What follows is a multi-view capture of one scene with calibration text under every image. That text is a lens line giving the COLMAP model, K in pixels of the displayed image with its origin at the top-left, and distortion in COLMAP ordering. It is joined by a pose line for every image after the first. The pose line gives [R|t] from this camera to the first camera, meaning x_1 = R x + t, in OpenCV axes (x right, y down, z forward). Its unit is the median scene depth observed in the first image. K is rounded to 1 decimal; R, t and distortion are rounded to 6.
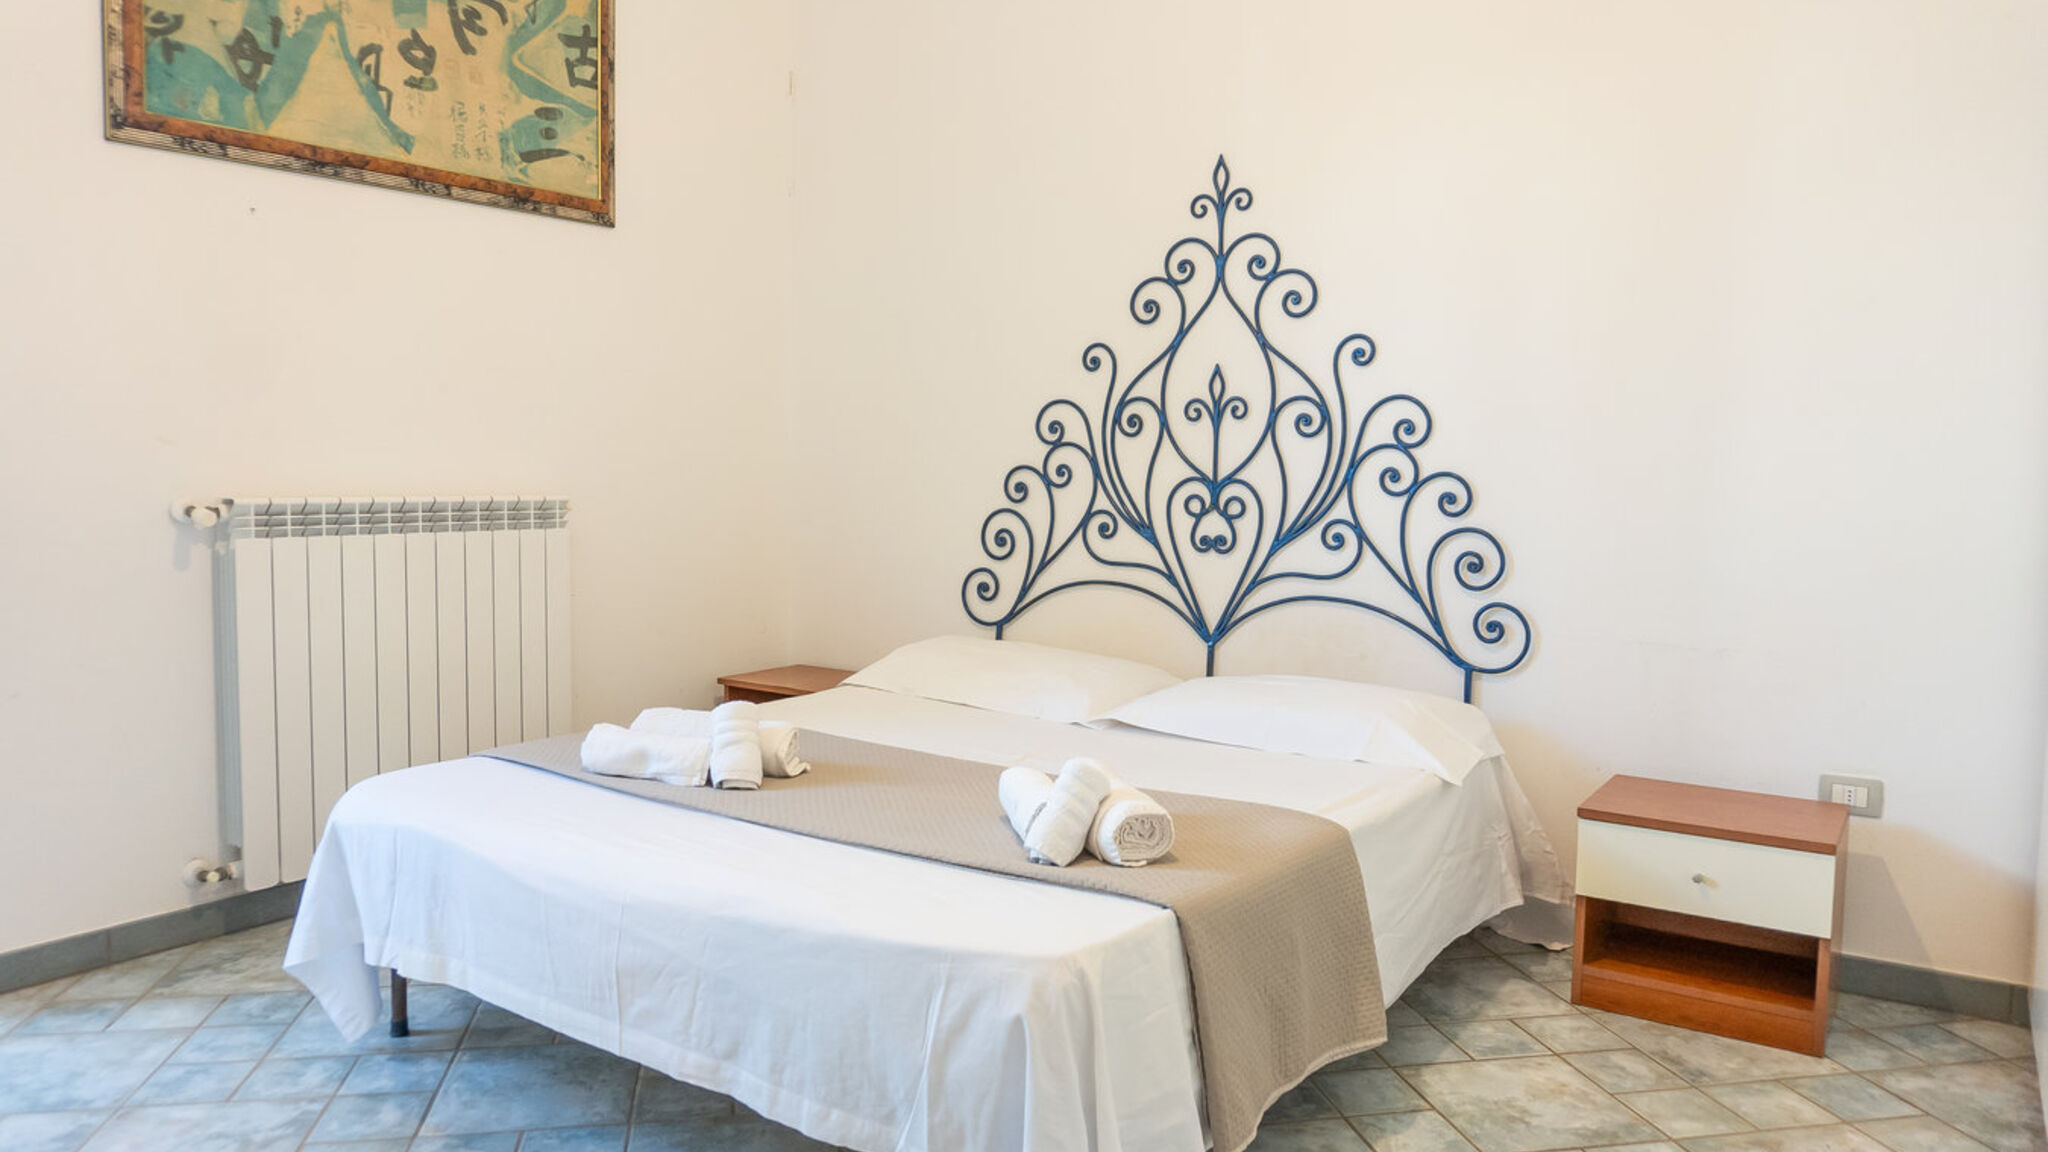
lens RADIAL K [[1381.6, 0, 1011.6], [0, 1381.6, 566.7], [0, 0, 1]] dist [-0.016536, -0.003335]
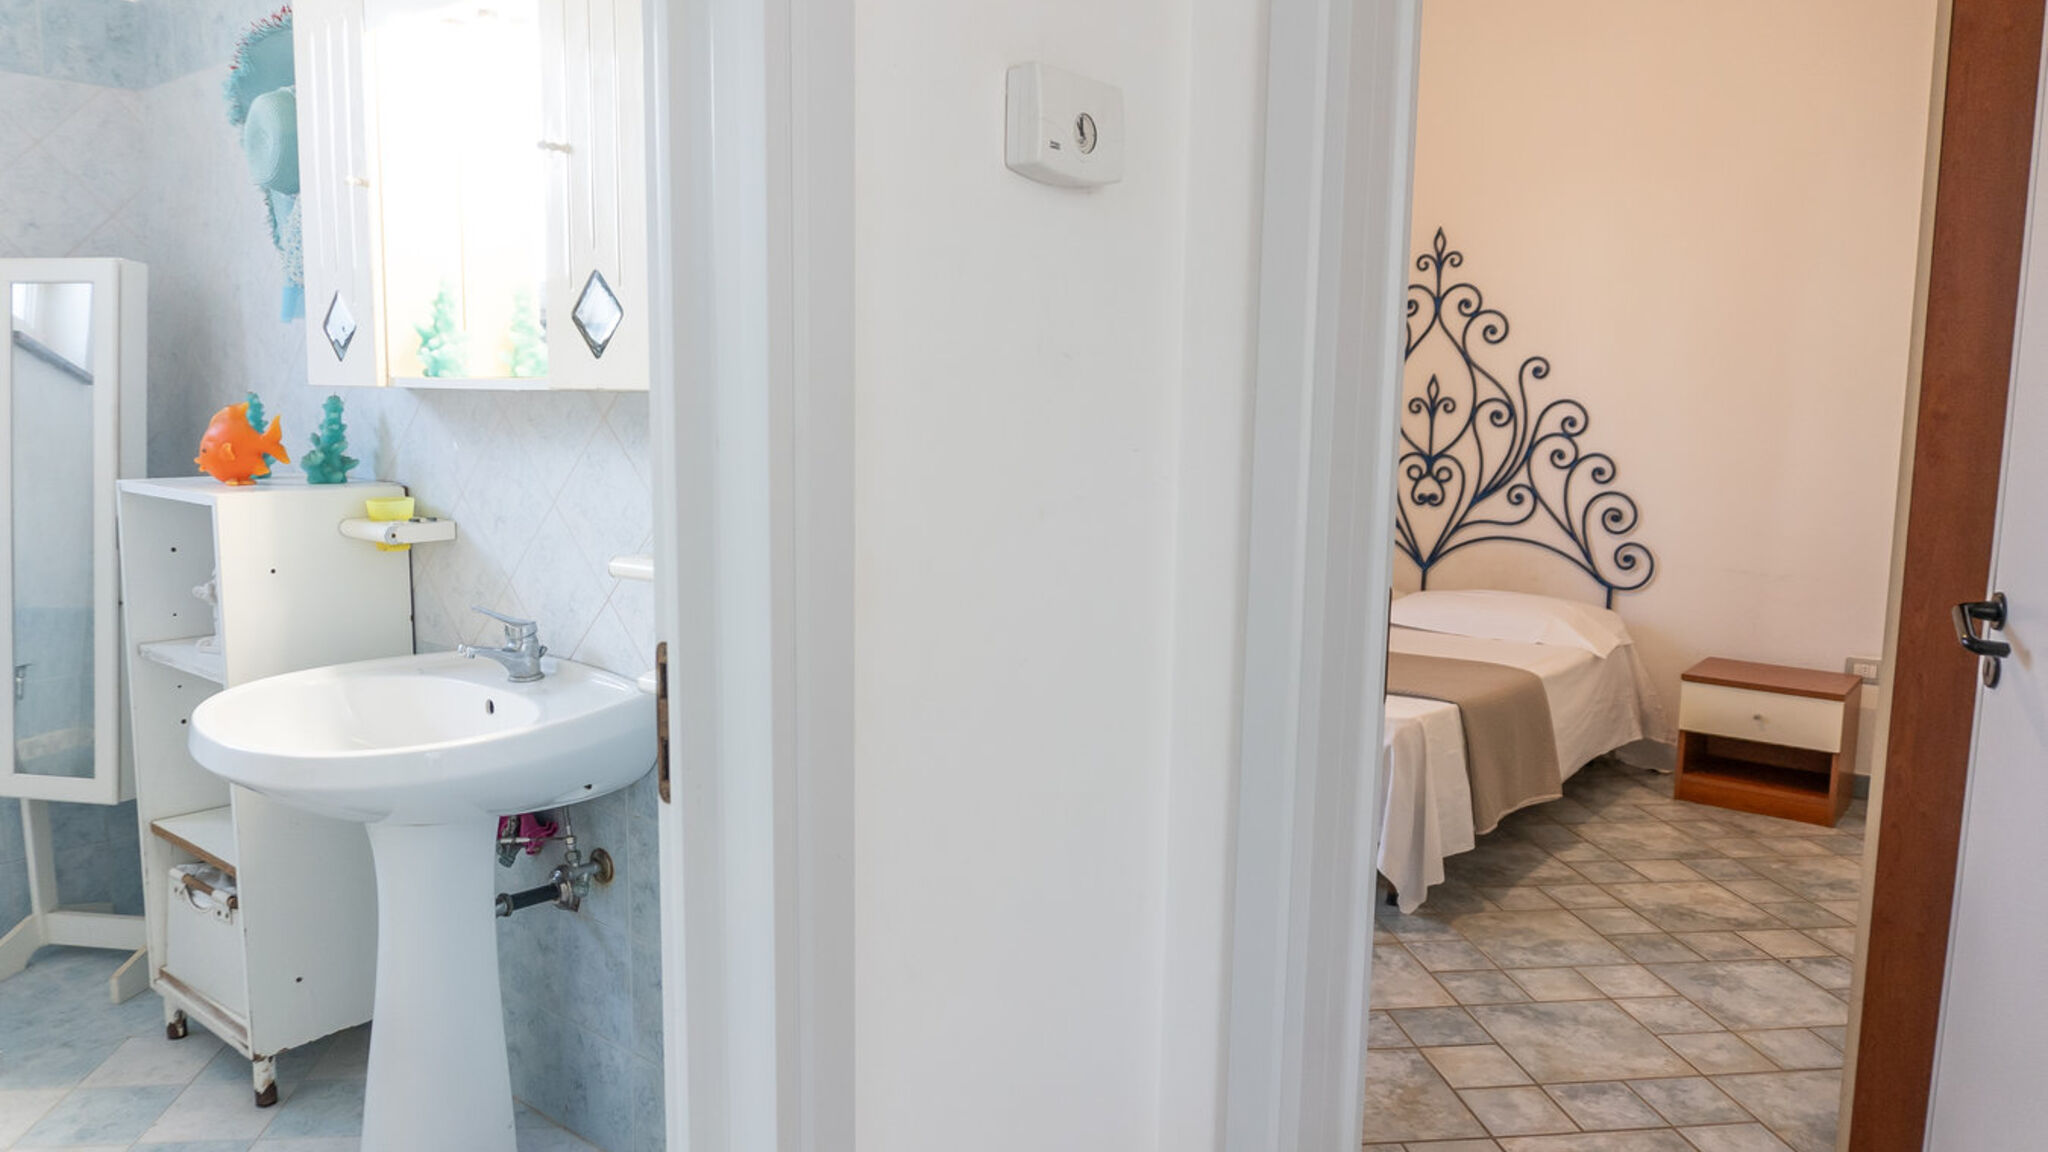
lens RADIAL K [[1381.6, 0, 1010.9], [0, 1381.6, 565.3], [0, 0, 1]] dist [-0.016536, -0.003335]
pose [[0.997041, 0.009675, -0.076266, -0.186447], [-0.005838, 0.998713, 0.050374, -0.018833], [0.076656, -0.049780, 0.995814, -0.492840]]
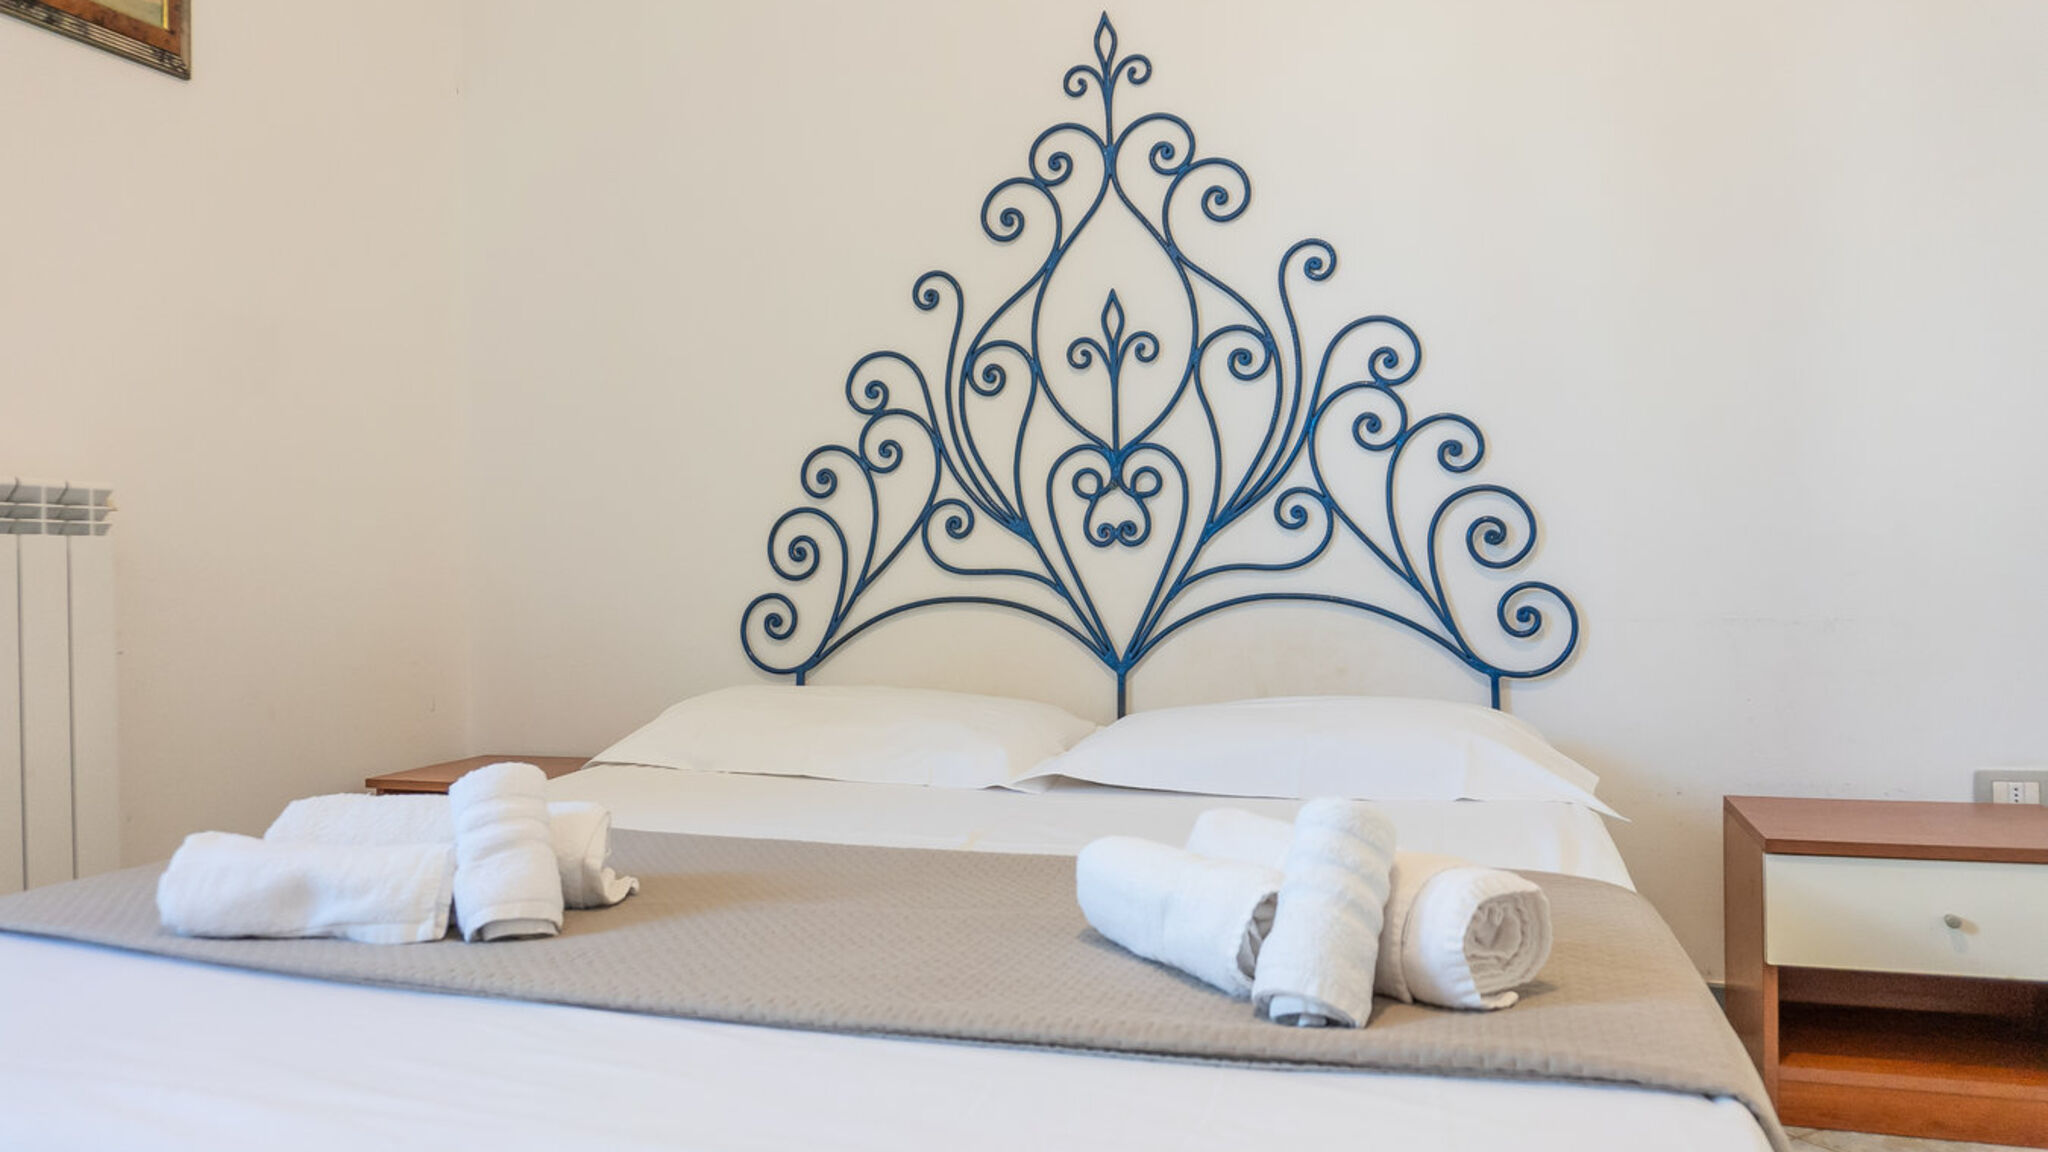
lens RADIAL K [[1381.6, 0, 1015.7], [0, 1381.6, 564.5], [0, 0, 1]] dist [-0.016536, -0.003335]
pose [[0.959881, -0.031384, 0.278647, -0.115705], [0.053872, 0.995845, -0.073416, 0.053060], [-0.275185, 0.085481, 0.957584, 0.337182]]
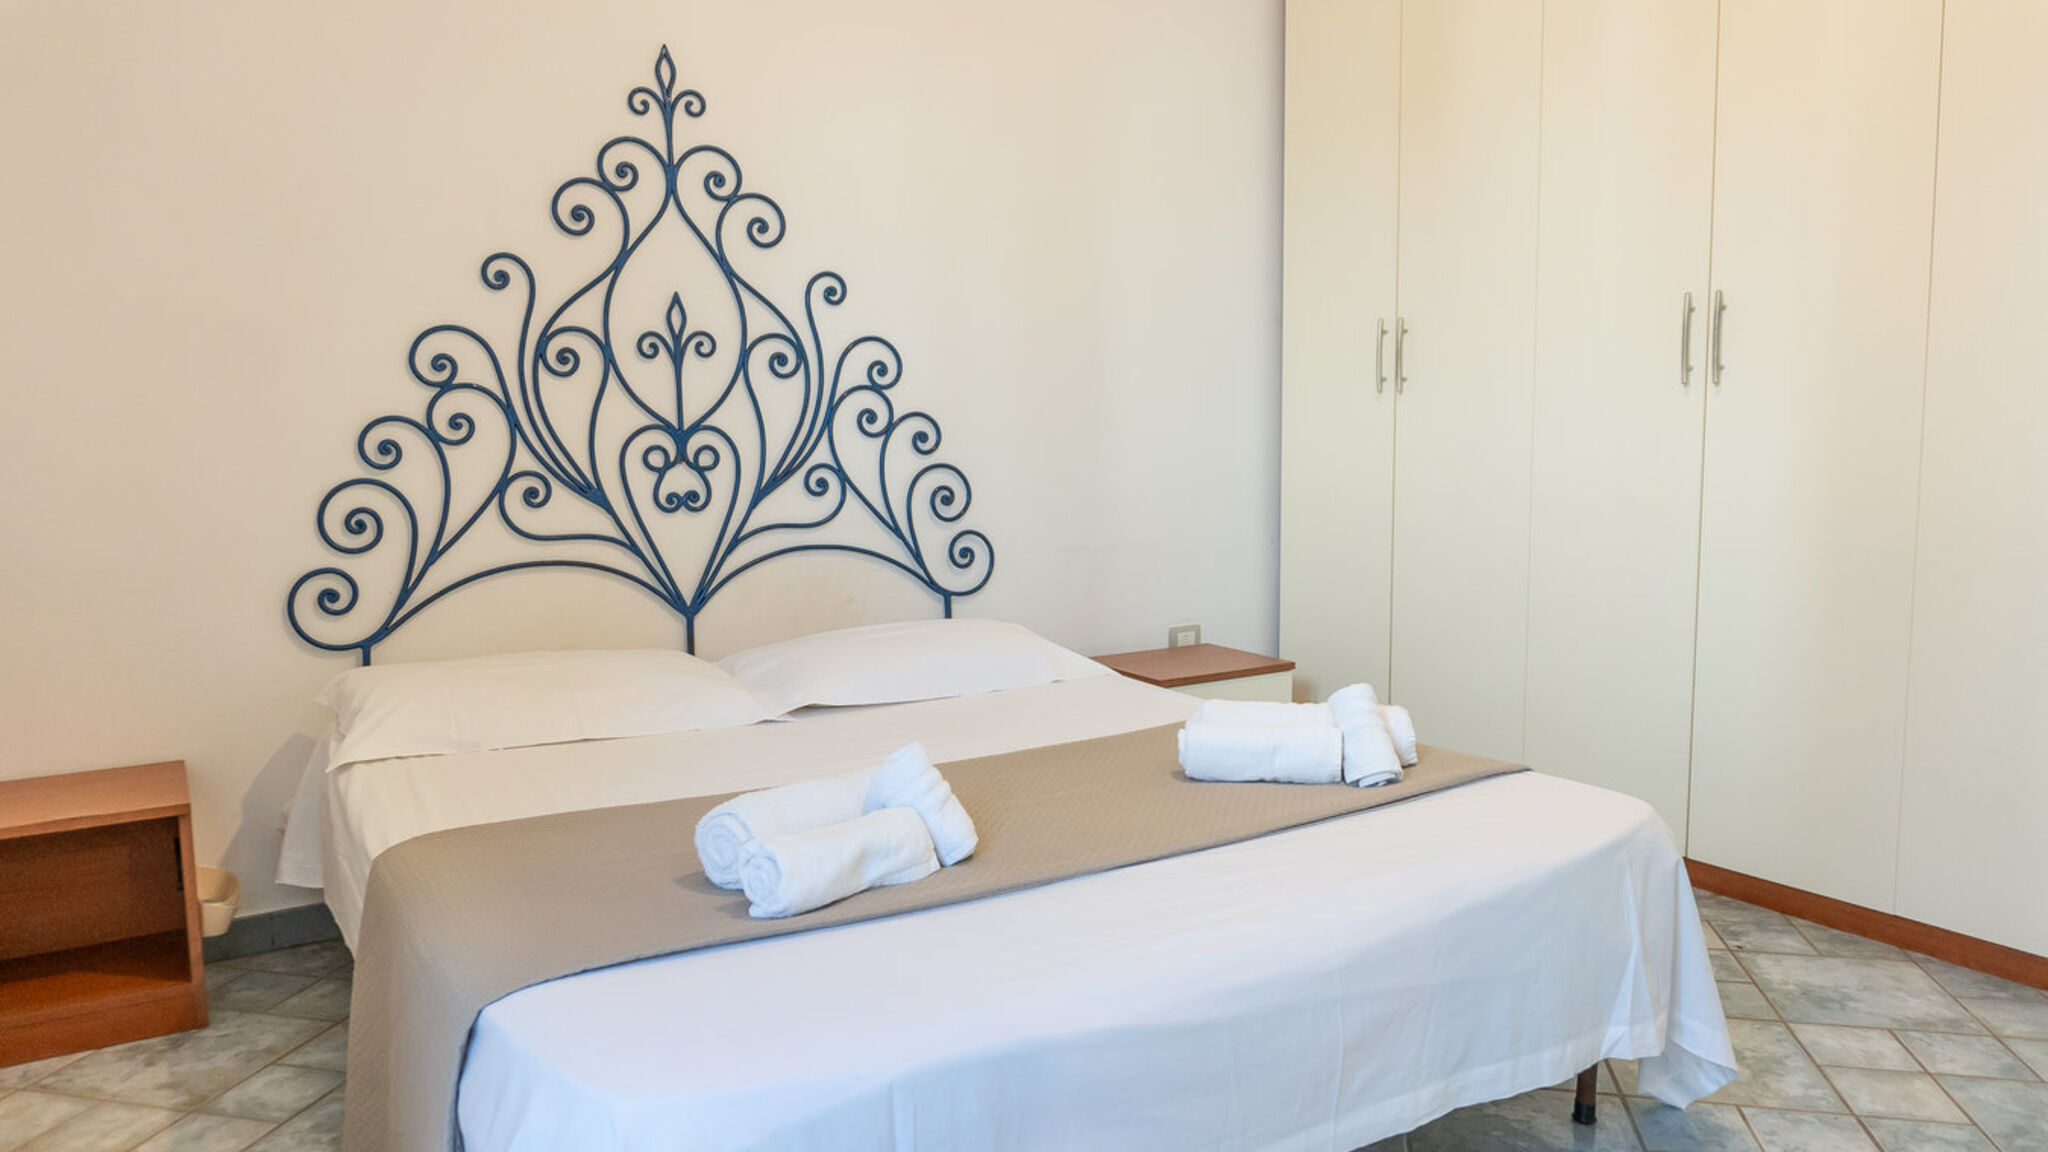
lens RADIAL K [[1381.6, 0, 1018.7], [0, 1381.6, 564.7], [0, 0, 1]] dist [-0.016536, -0.003335]
pose [[0.393325, -0.114191, 0.912281, -0.598234], [0.085016, 0.992523, 0.087581, -0.037119], [-0.915460, 0.043111, 0.400092, 0.490939]]
